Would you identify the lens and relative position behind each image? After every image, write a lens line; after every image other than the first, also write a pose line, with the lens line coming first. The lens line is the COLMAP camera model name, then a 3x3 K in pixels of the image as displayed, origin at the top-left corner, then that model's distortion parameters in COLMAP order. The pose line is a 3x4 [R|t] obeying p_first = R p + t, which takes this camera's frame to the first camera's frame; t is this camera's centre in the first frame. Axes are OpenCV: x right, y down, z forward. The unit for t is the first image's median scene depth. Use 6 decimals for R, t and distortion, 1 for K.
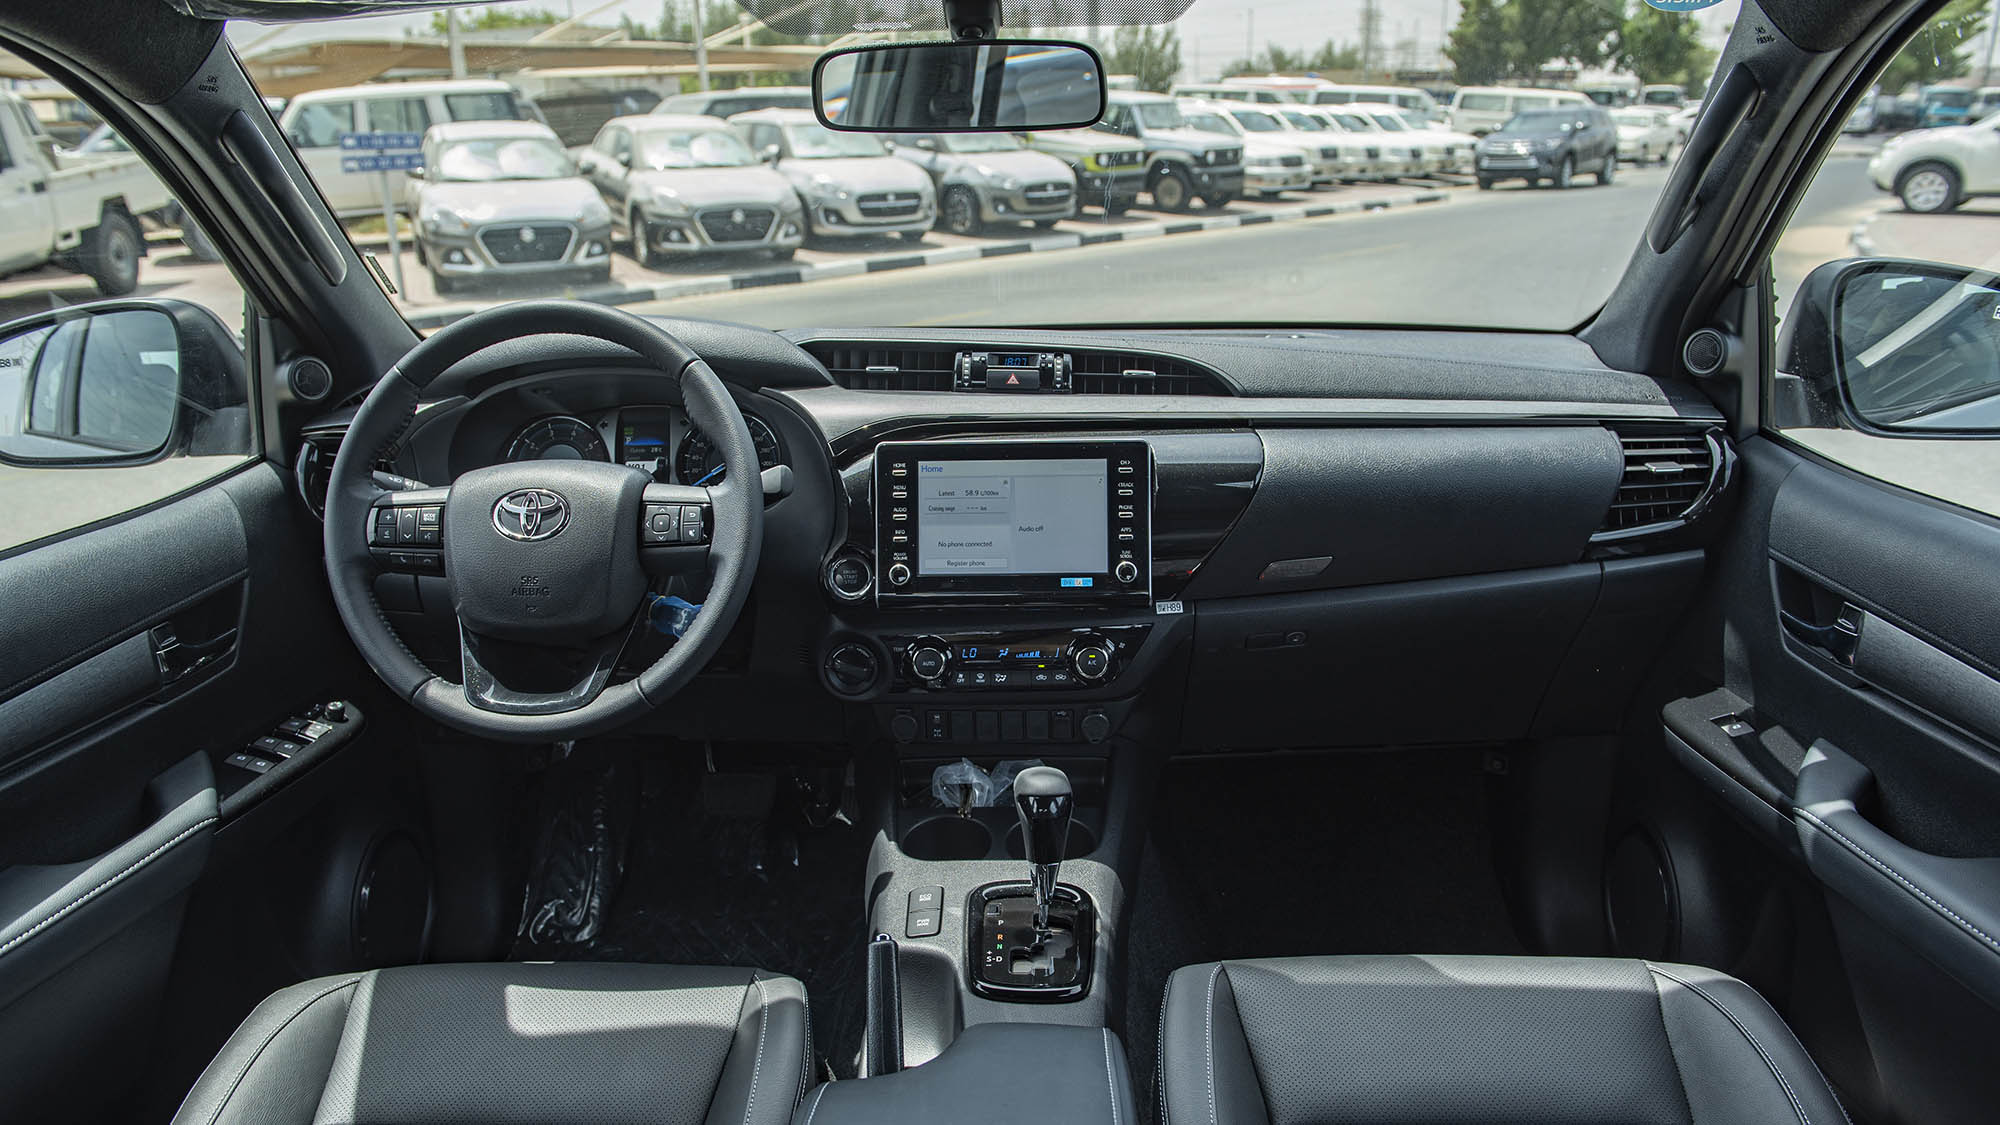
lens RADIAL K [[1328.3, 0, 1000.0], [0, 1328.3, 562.5], [0, 0, 1]] dist [-0.072521, -0.000195]
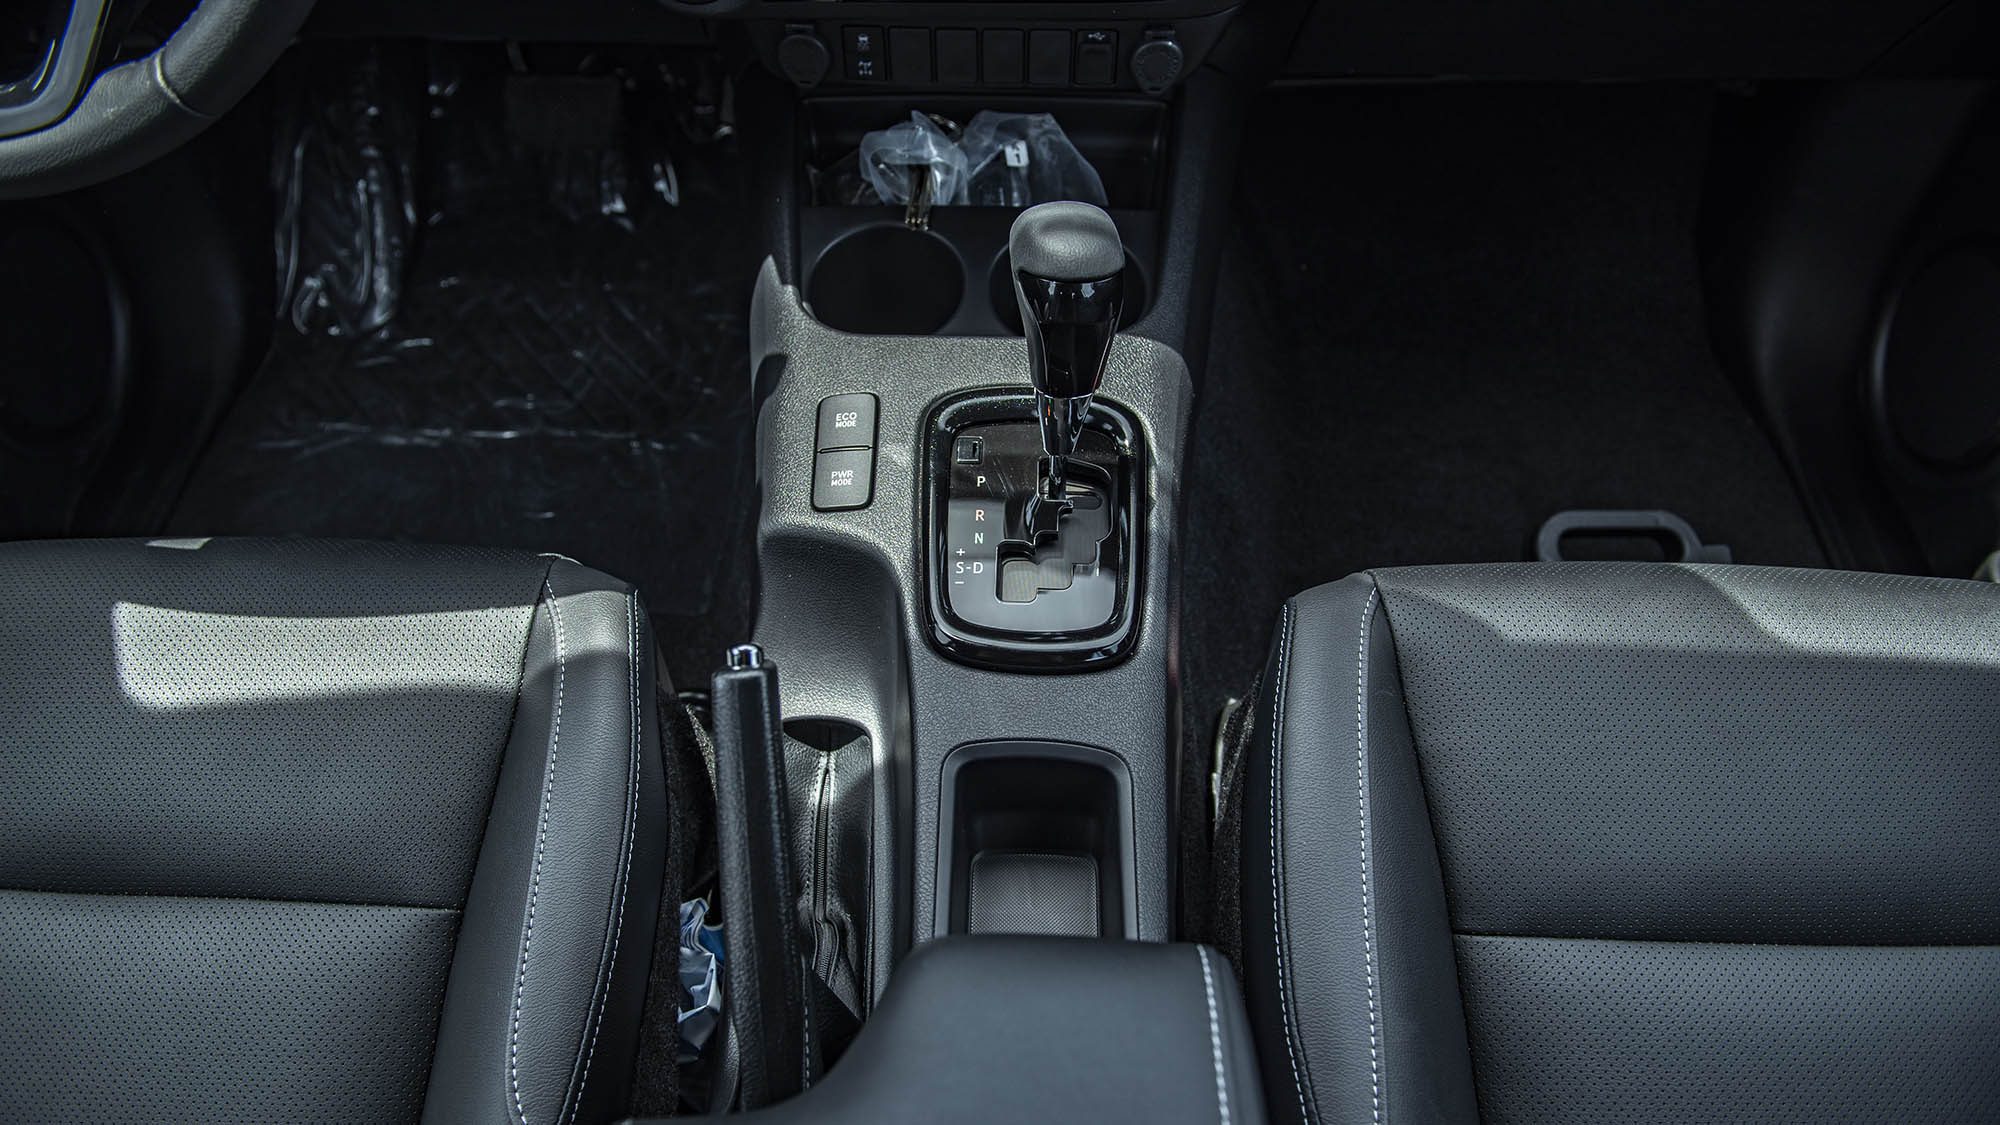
lens RADIAL K [[1373.2, 0, 957.4], [0, 1373.2, 562.4], [0, 0, 1]] dist [-0.035300, -0.000167]
pose [[0.999959, 0.007890, -0.004473, -0.006517], [-0.003969, 0.824128, 0.566390, -0.028858], [0.008155, -0.566349, 0.824125, 0.515157]]
